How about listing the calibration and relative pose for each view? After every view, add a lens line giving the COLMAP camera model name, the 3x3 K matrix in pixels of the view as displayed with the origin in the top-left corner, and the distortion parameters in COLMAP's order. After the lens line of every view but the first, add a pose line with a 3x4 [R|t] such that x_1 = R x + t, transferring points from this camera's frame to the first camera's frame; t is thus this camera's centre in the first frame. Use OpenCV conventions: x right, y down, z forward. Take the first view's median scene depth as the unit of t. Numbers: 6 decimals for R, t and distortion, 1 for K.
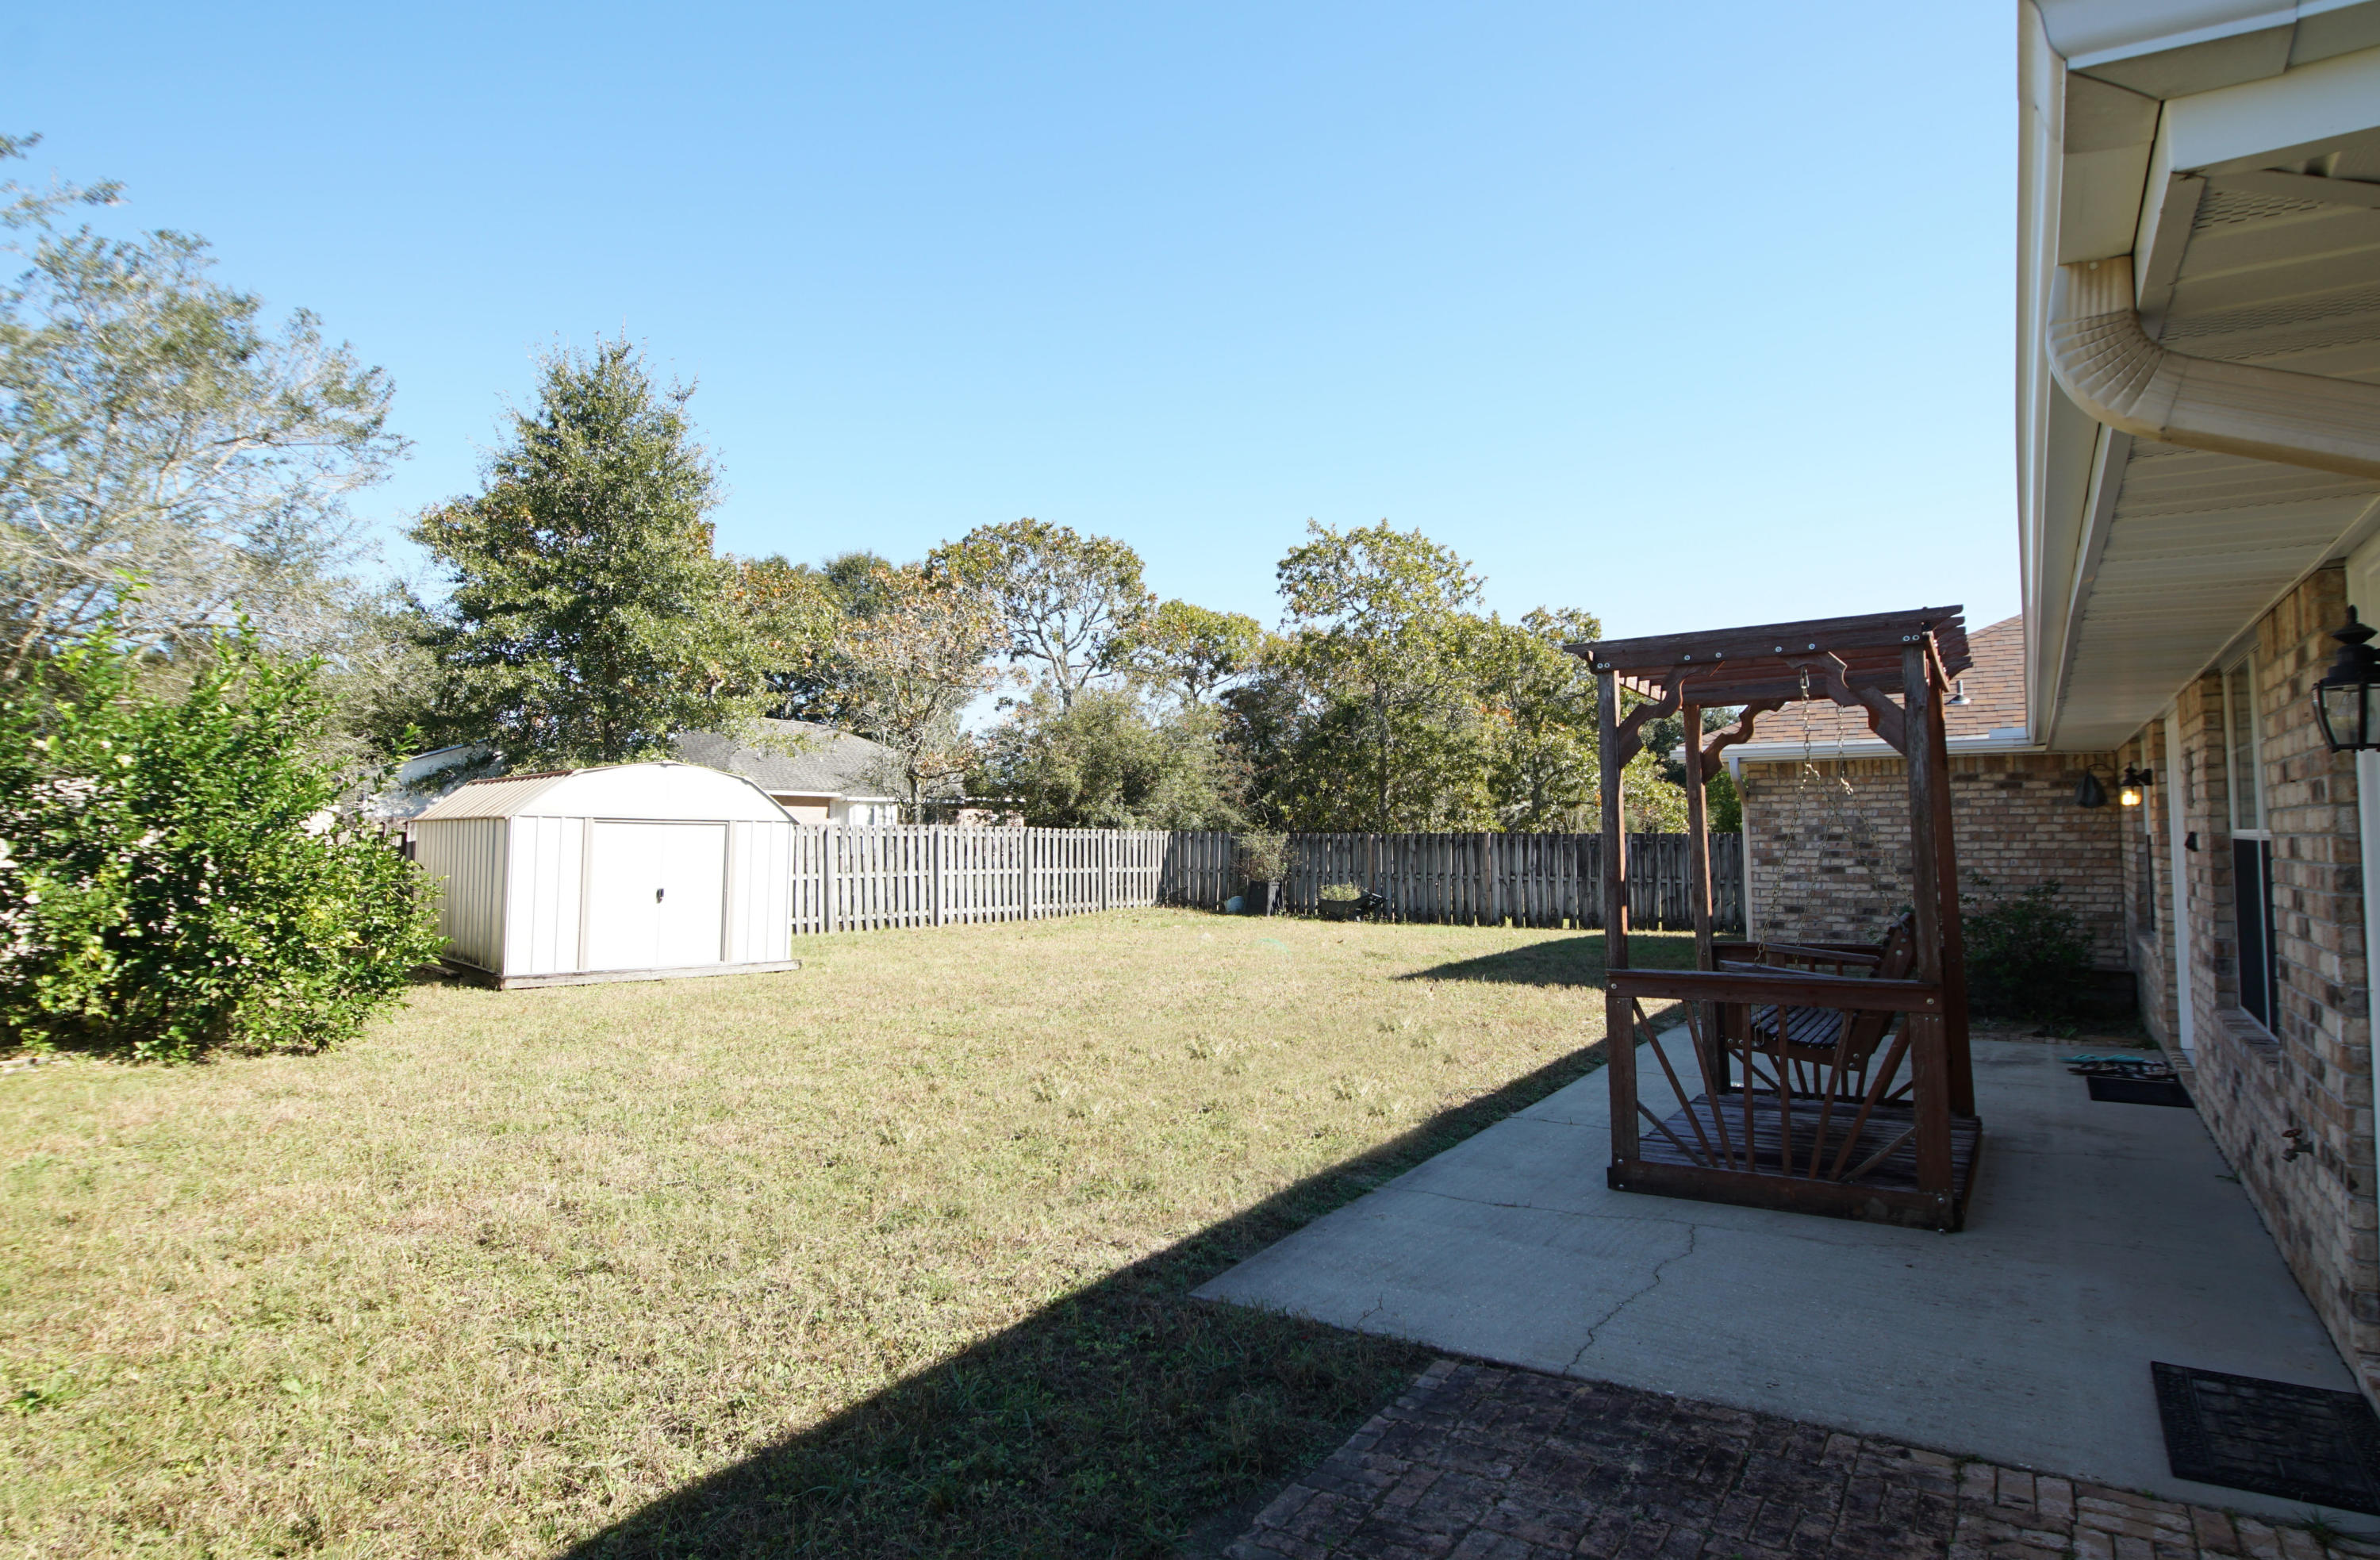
lens RADIAL K [[1272.7, 0, 1184.2], [0, 1272.7, 762.9], [0, 0, 1]] dist [0.012753, -0.019482]
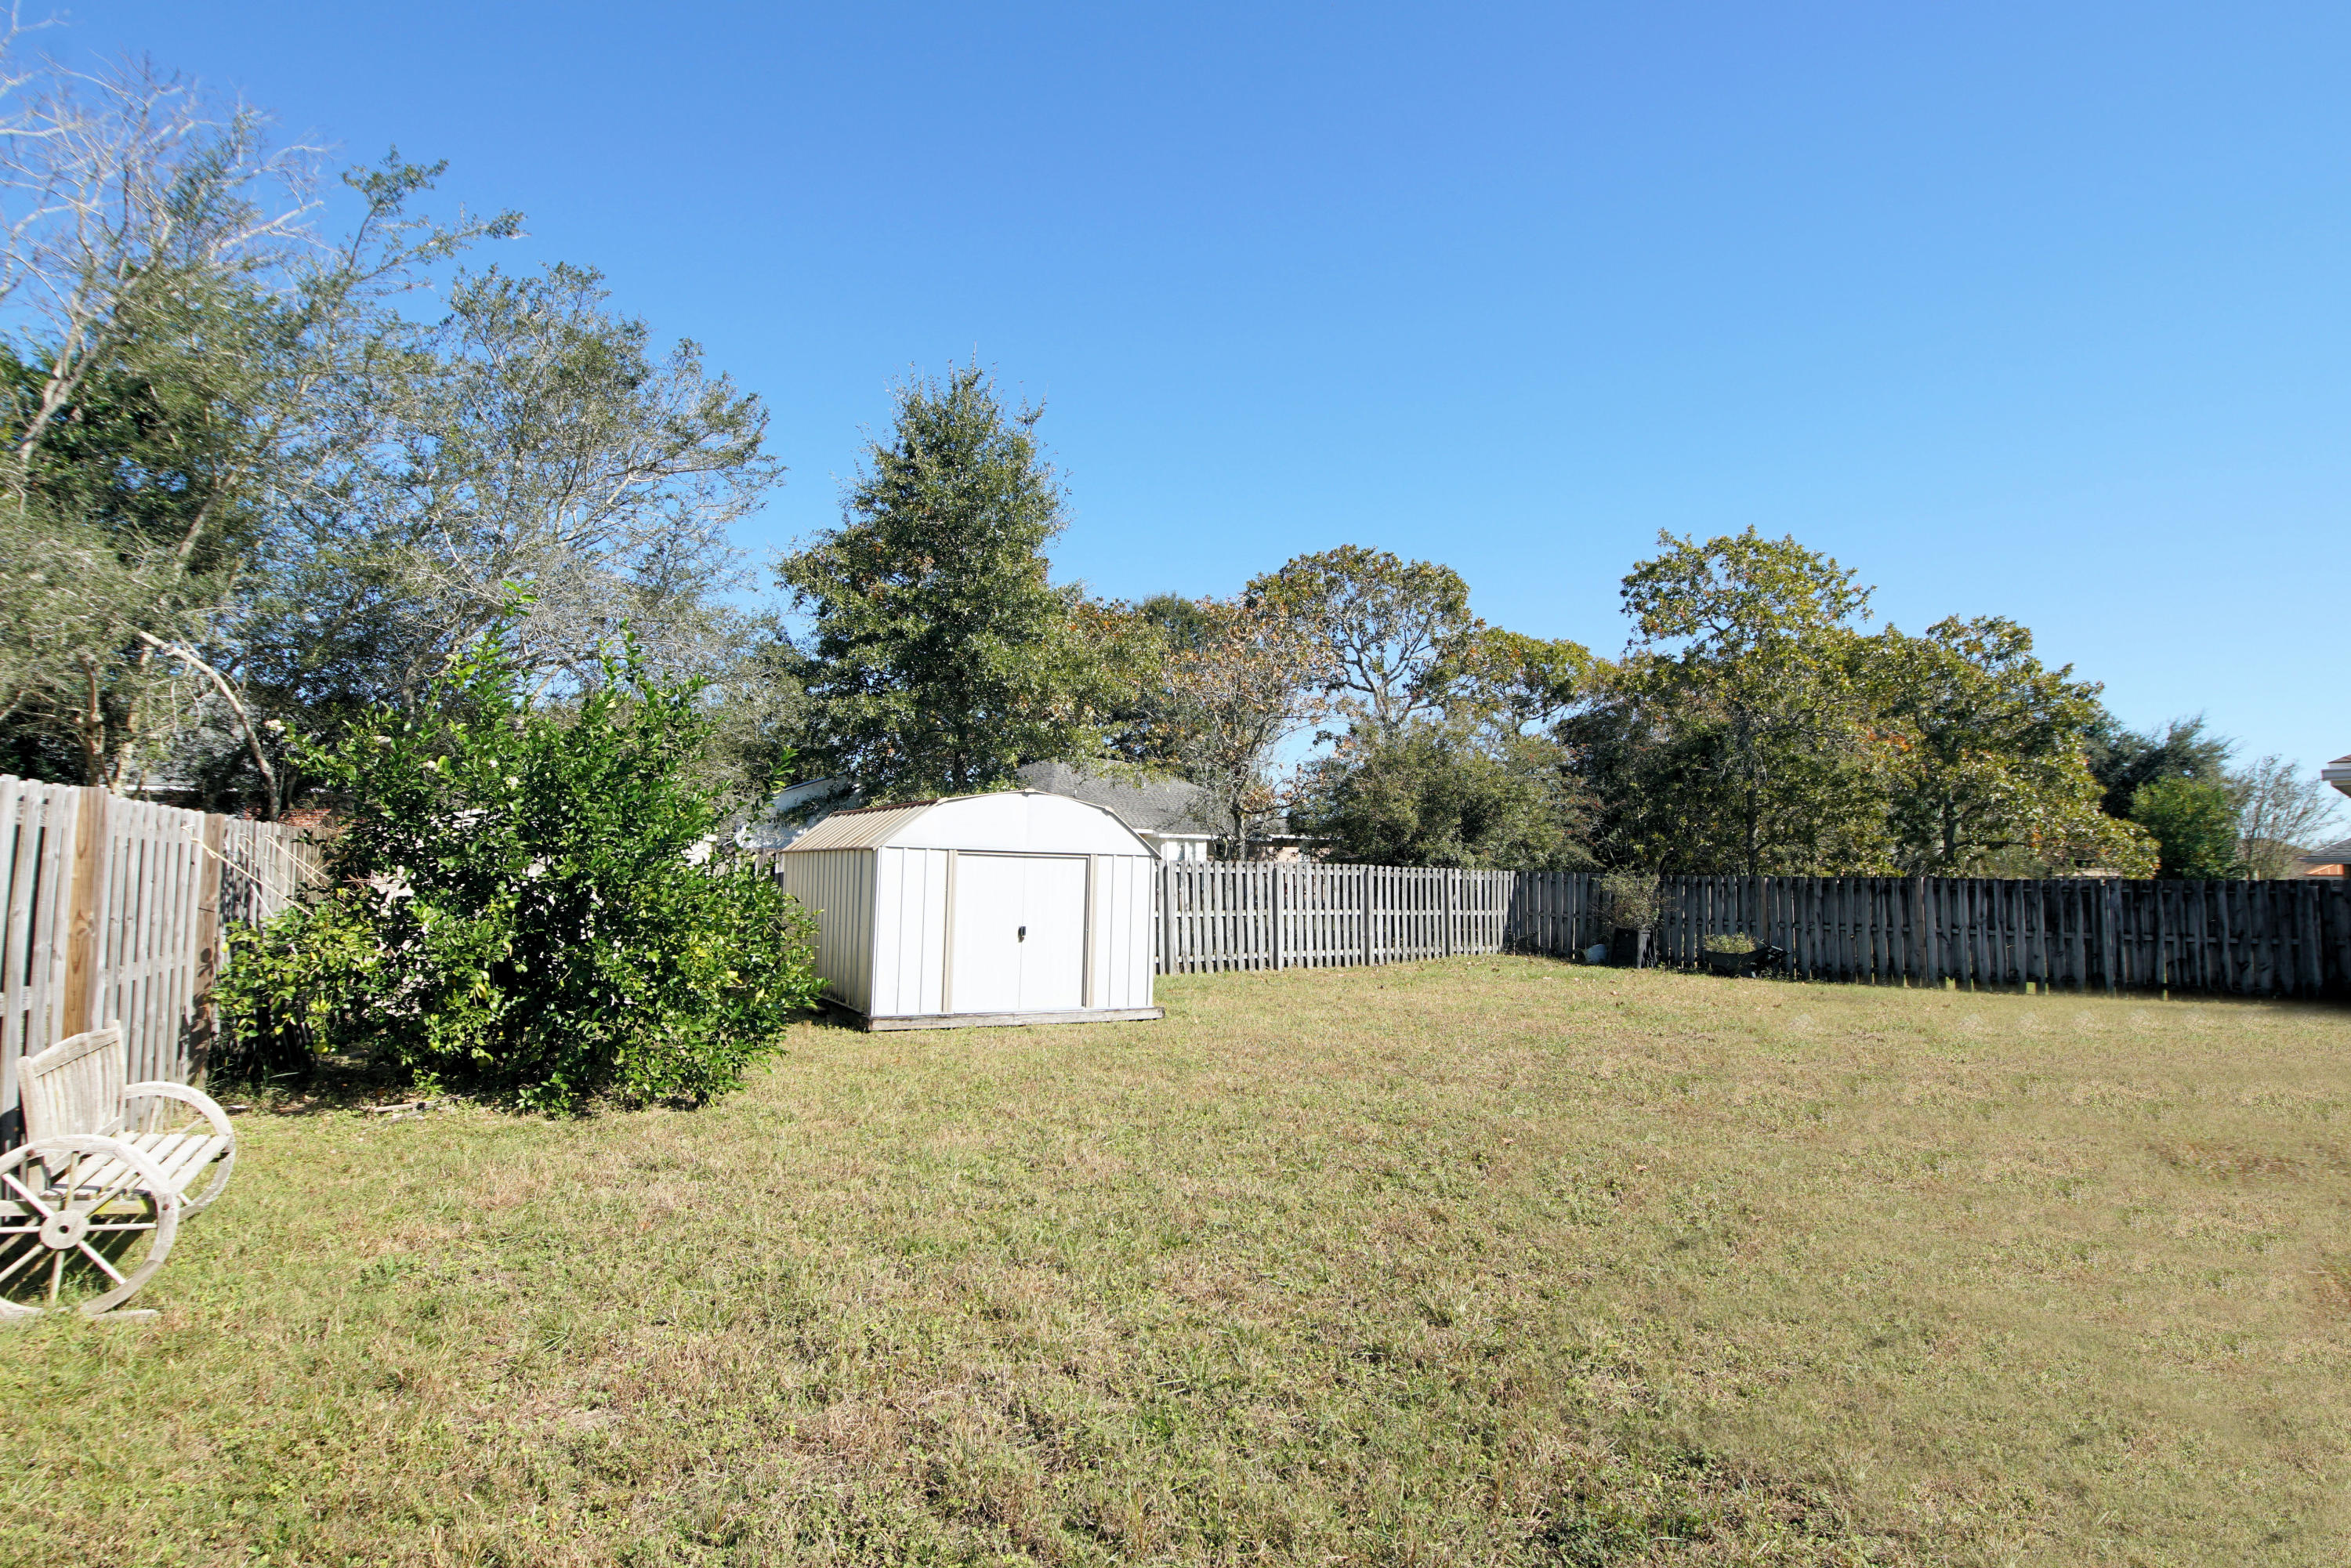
lens RADIAL K [[1249.6, 0, 1178.5], [0, 1249.6, 776.8], [0, 0, 1]] dist [0.011975, -0.011652]
pose [[0.974305, -0.005909, -0.225157, -0.075564], [0.001260, 0.999783, -0.020788, 0.006655], [0.225231, 0.019970, 0.974101, 0.107242]]
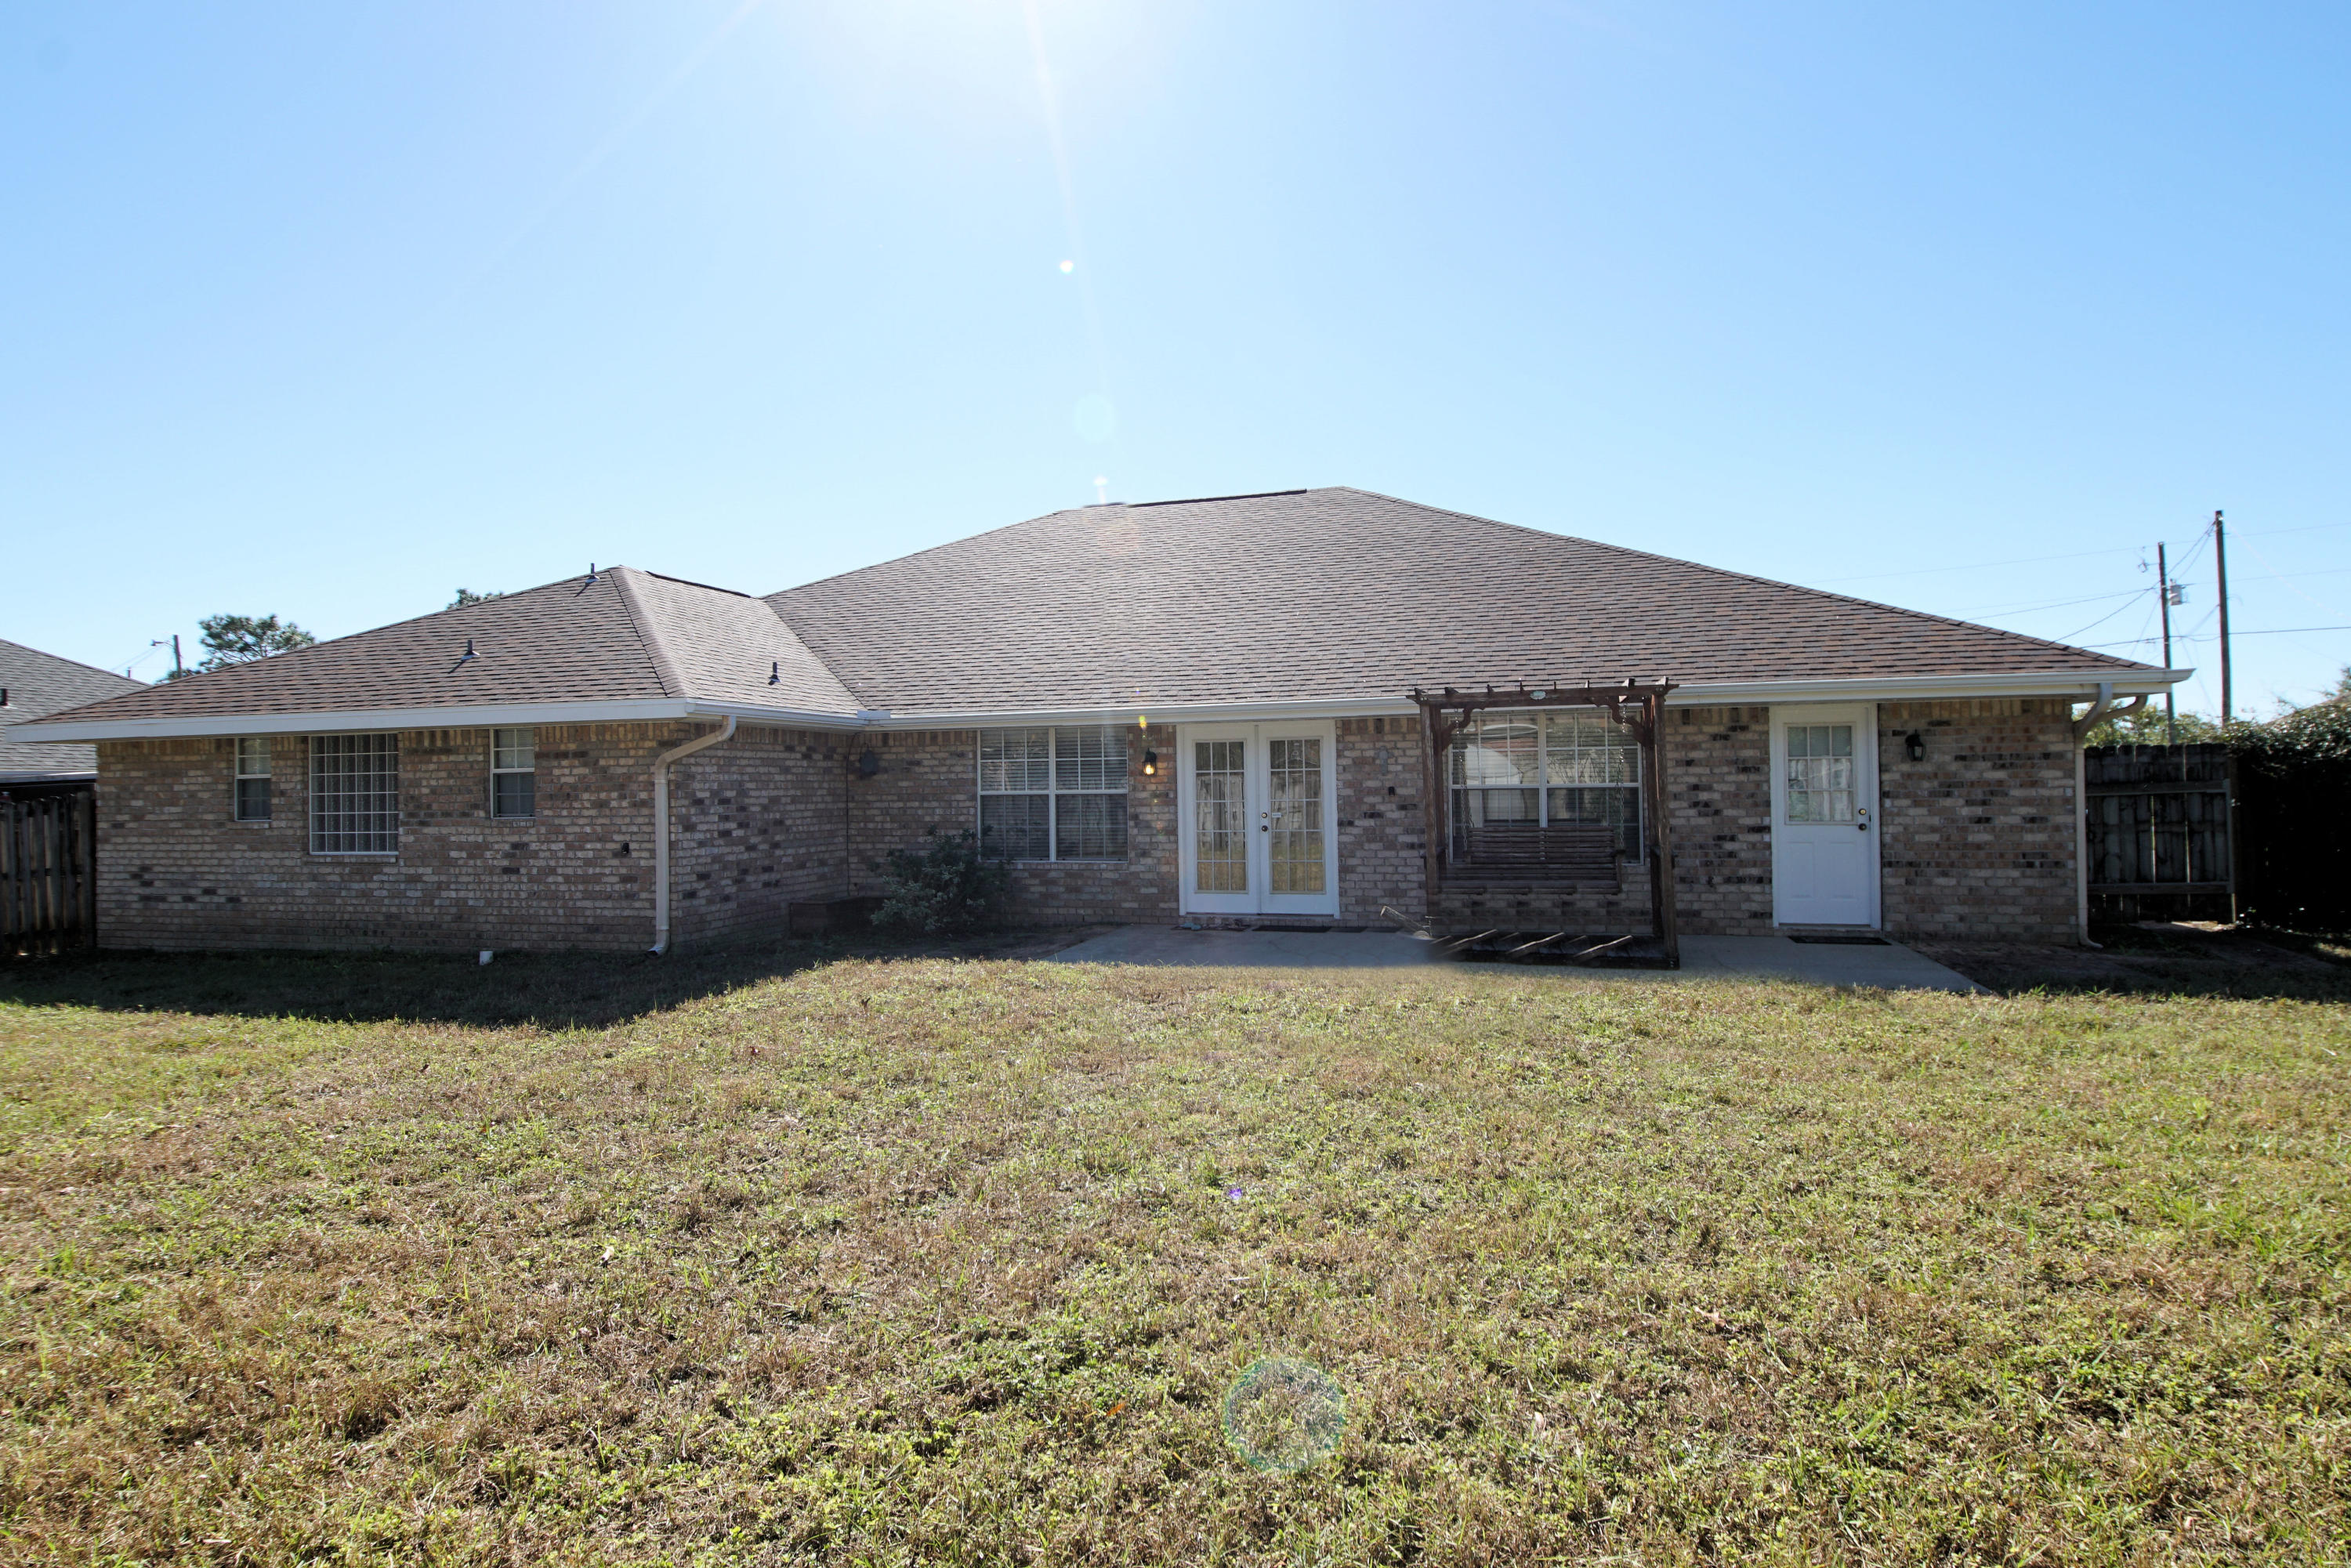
lens RADIAL K [[1249.6, 0, 1168.3], [0, 1249.6, 785.9], [0, 0, 1]] dist [0.011975, -0.011652]
pose [[-0.281430, 0.011437, 0.959514, -0.441485], [-0.039569, 0.998940, -0.023513, 0.046155], [-0.958766, -0.044584, -0.280679, 0.781424]]
